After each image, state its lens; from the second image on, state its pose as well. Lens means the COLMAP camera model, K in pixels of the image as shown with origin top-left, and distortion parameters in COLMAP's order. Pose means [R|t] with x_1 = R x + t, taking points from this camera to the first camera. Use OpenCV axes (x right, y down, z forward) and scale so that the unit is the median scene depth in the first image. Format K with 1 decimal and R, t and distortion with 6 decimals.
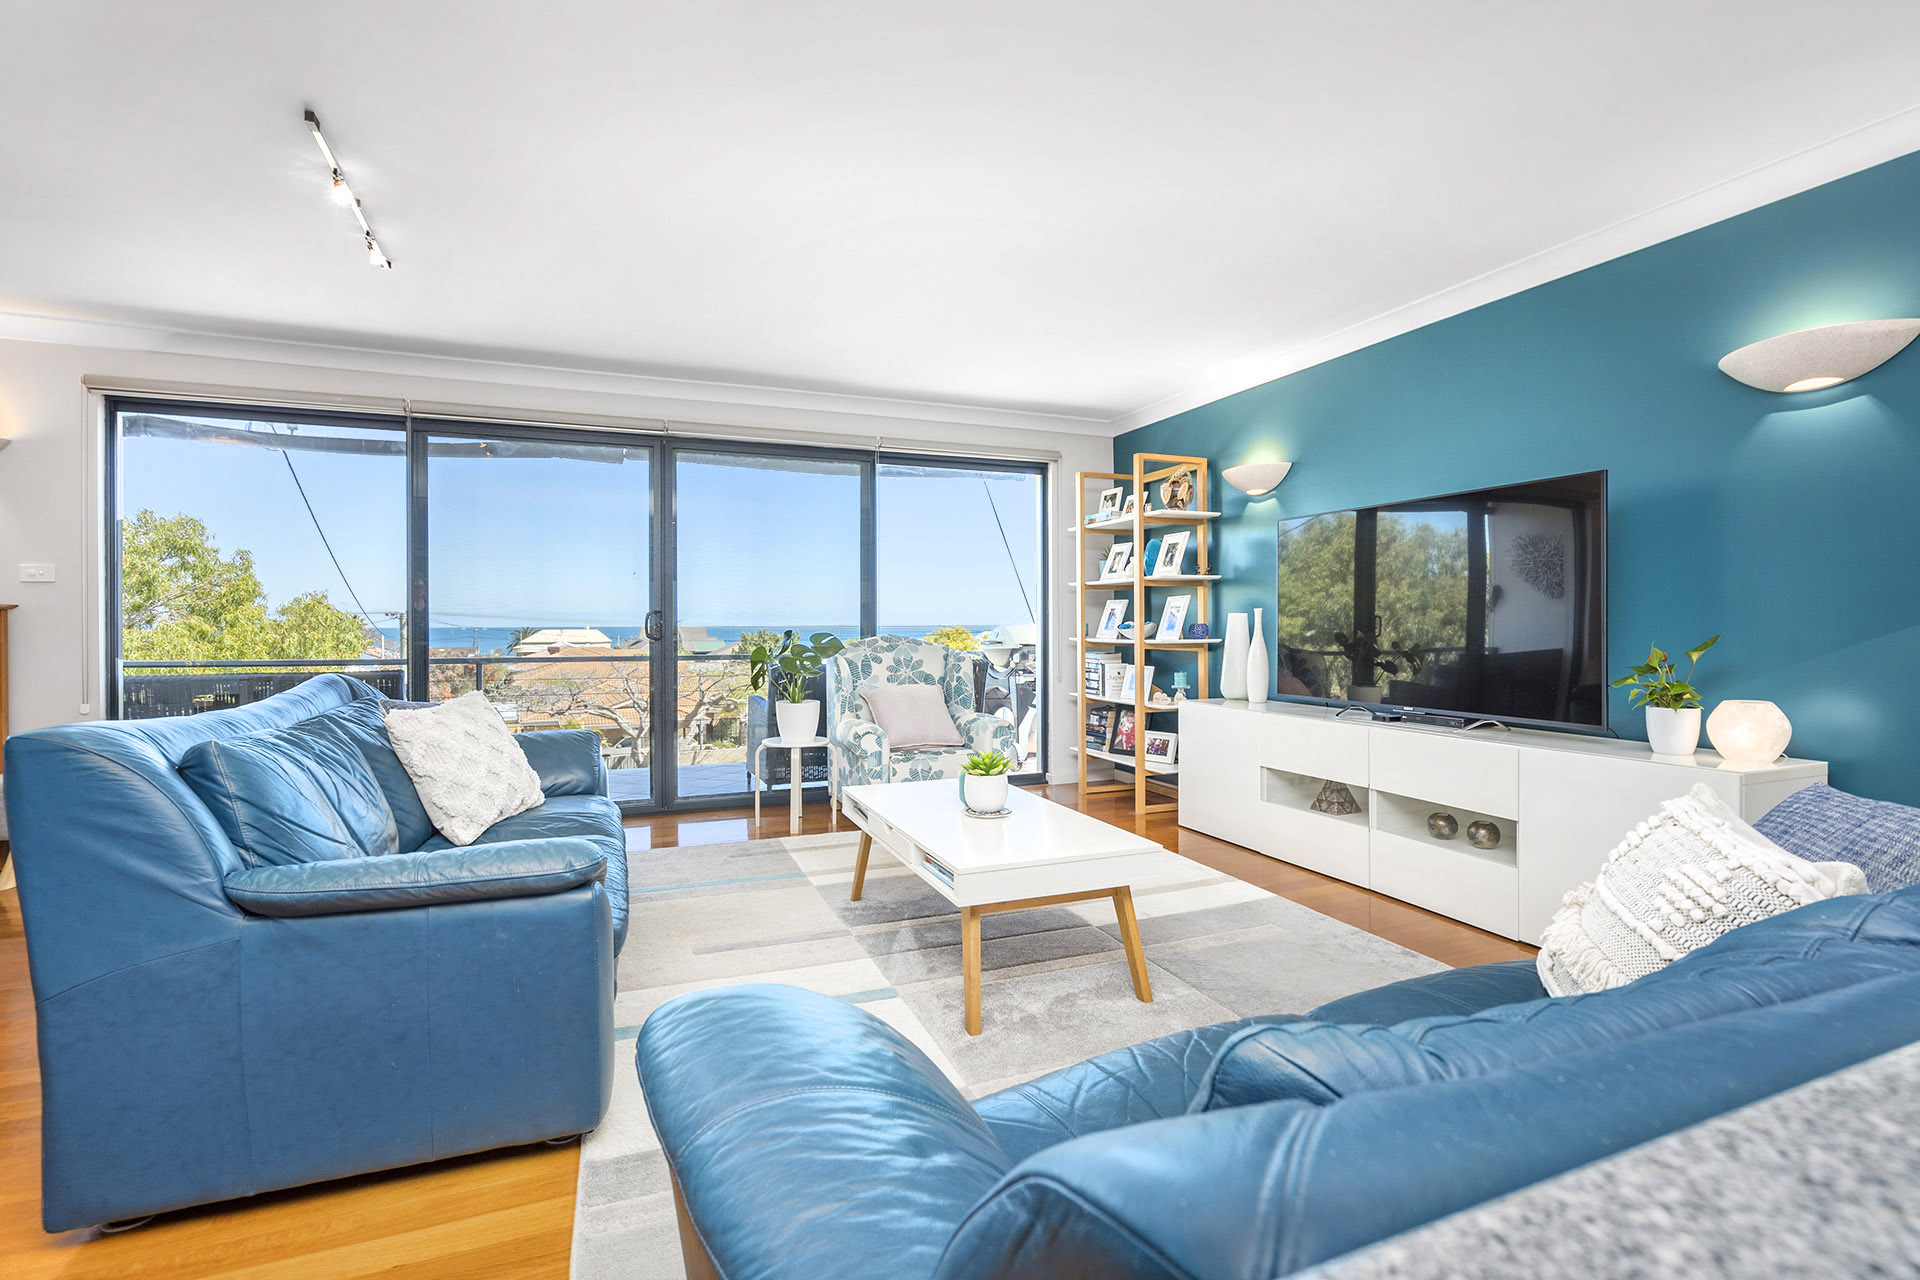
lens RADIAL K [[871.1, 0, 1005.4], [0, 871.1, 622.7], [0, 0, 1]] dist [0.002167, 0.002494]
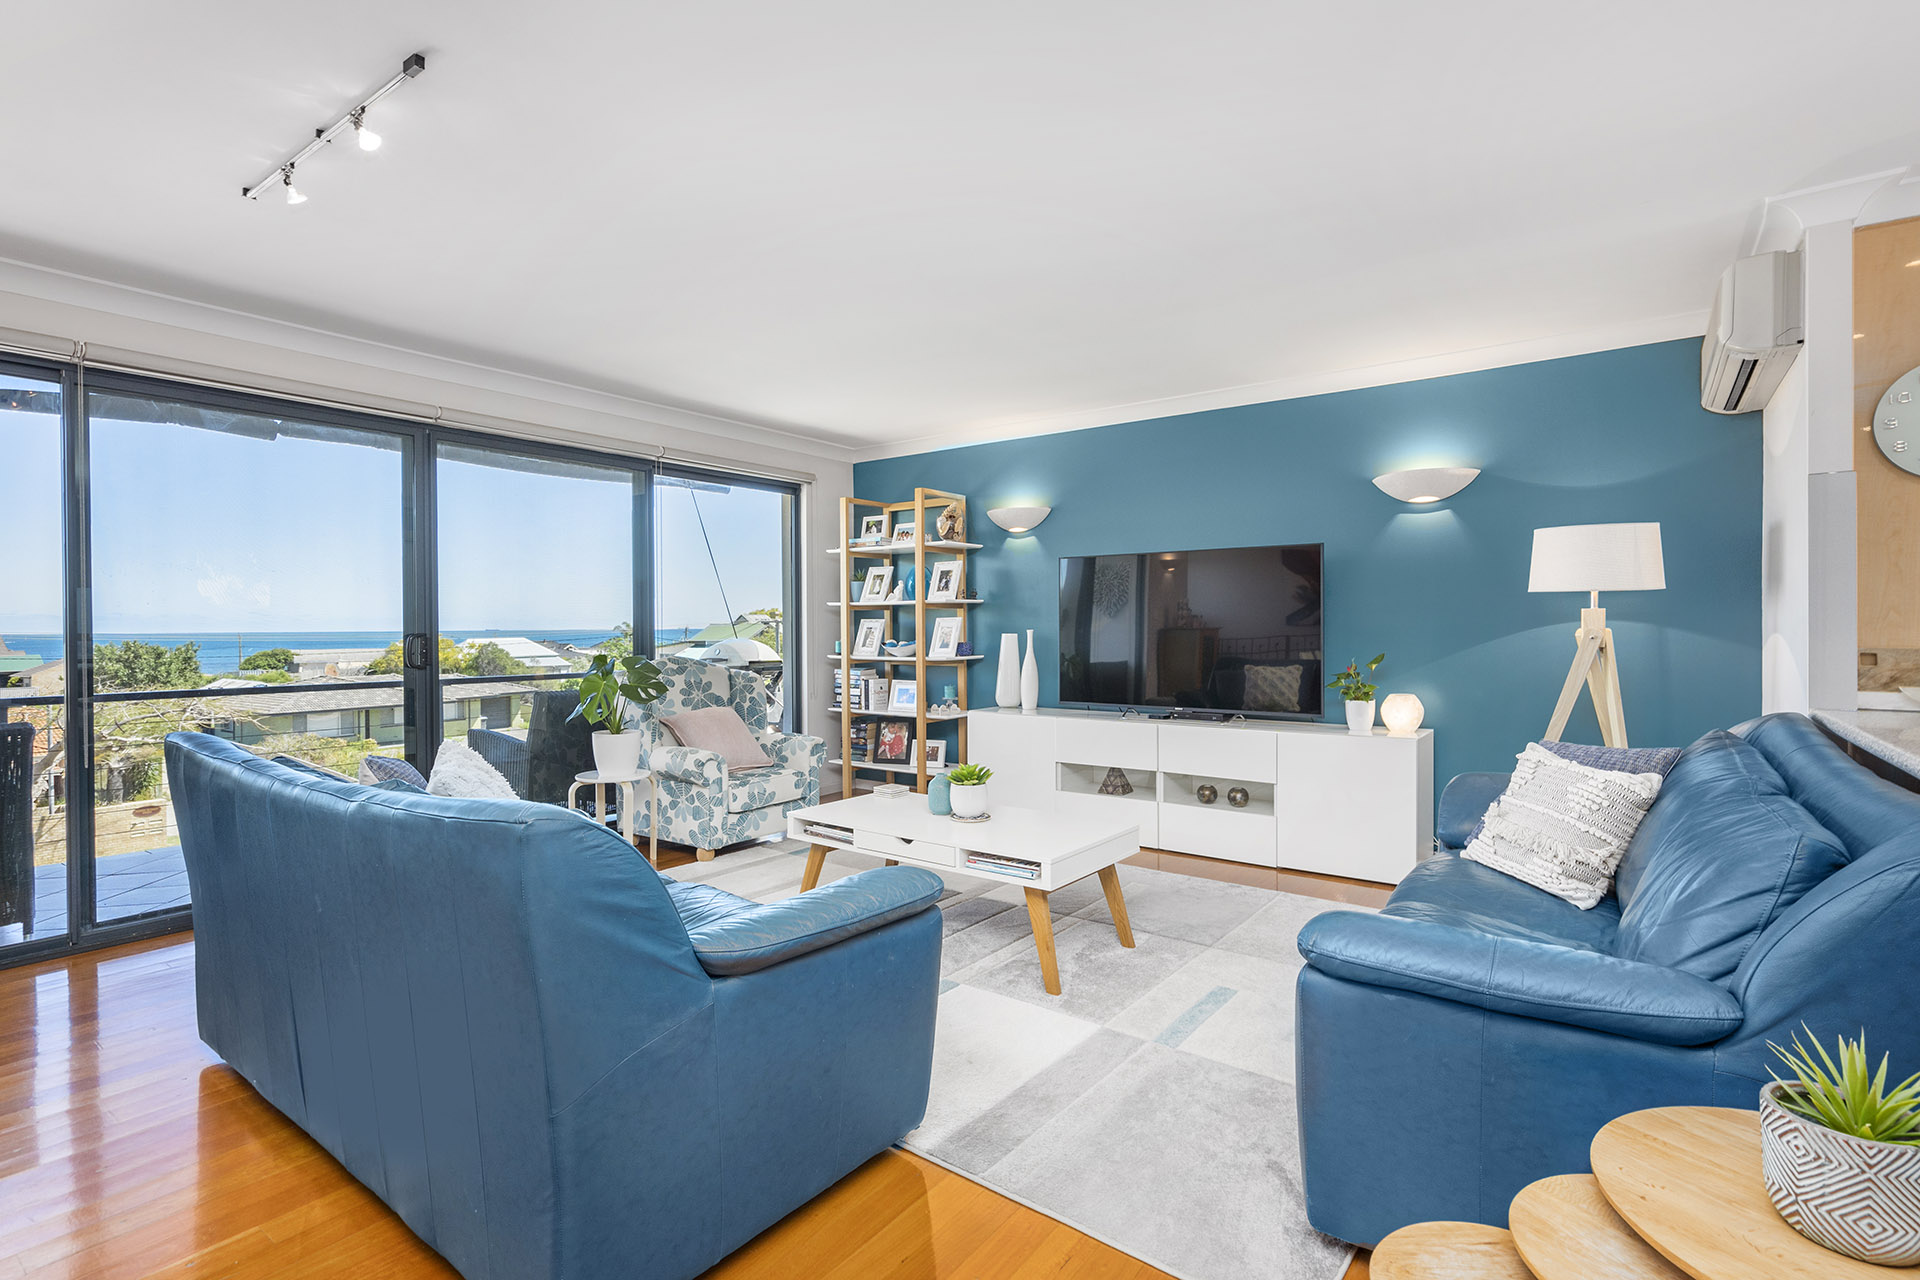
lens RADIAL K [[871.1, 0, 1016.3], [0, 871.1, 630.6], [0, 0, 1]] dist [0.002167, 0.002494]
pose [[0.855436, -0.001429, 0.517906, -0.330100], [0.000155, 0.999997, 0.002502, -0.017819], [-0.517908, -0.002060, 0.855434, -0.003925]]
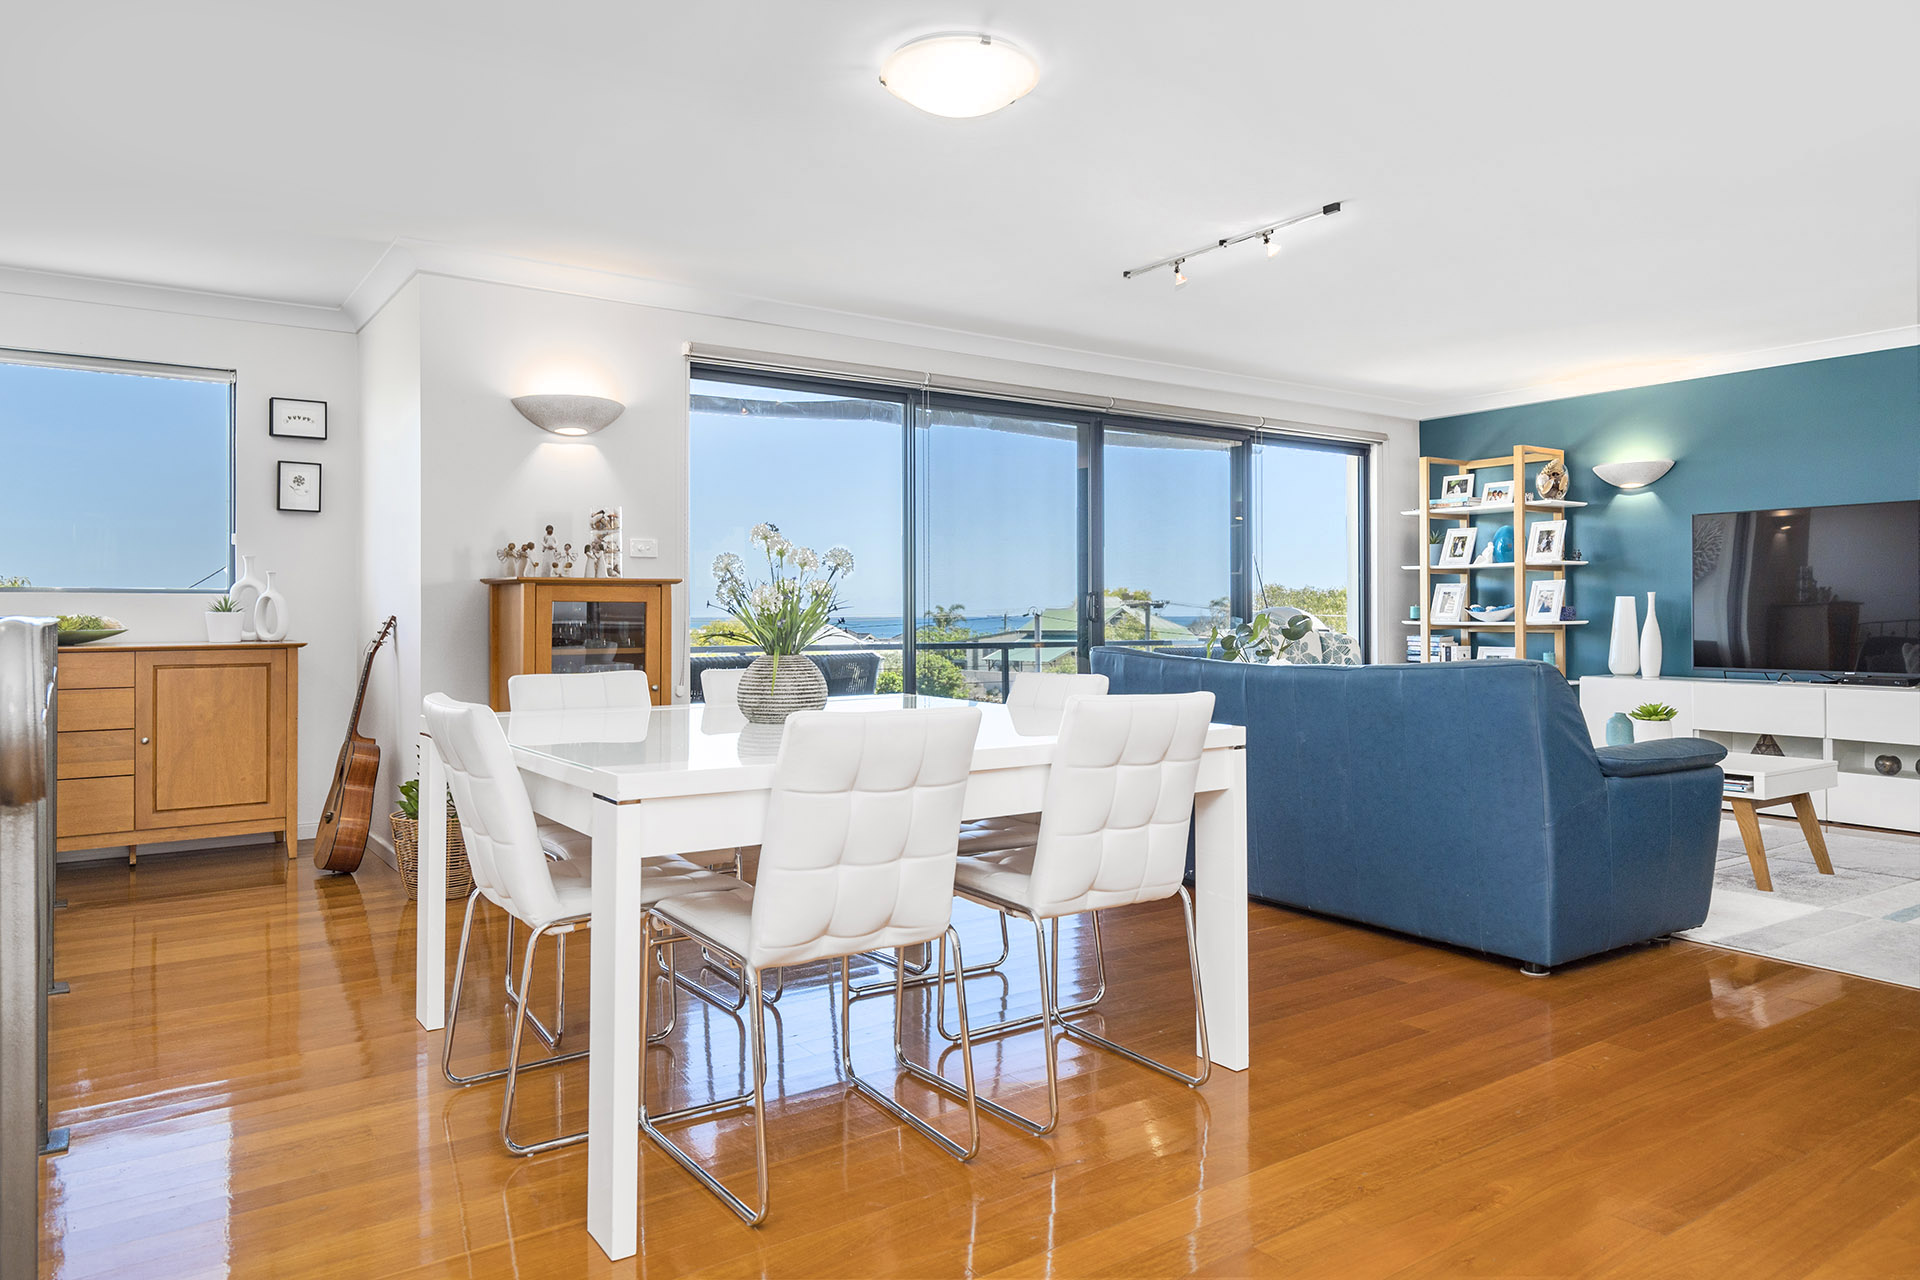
lens RADIAL K [[1238.9, 0, 1021.4], [0, 1238.9, 624.2], [0, 0, 1]] dist [0.029682, 0.004099]
pose [[0.975061, 0.007713, 0.221802, -0.827708], [-0.008738, 0.999955, 0.003640, 0.024719], [-0.221764, -0.005488, 0.975085, -0.369584]]
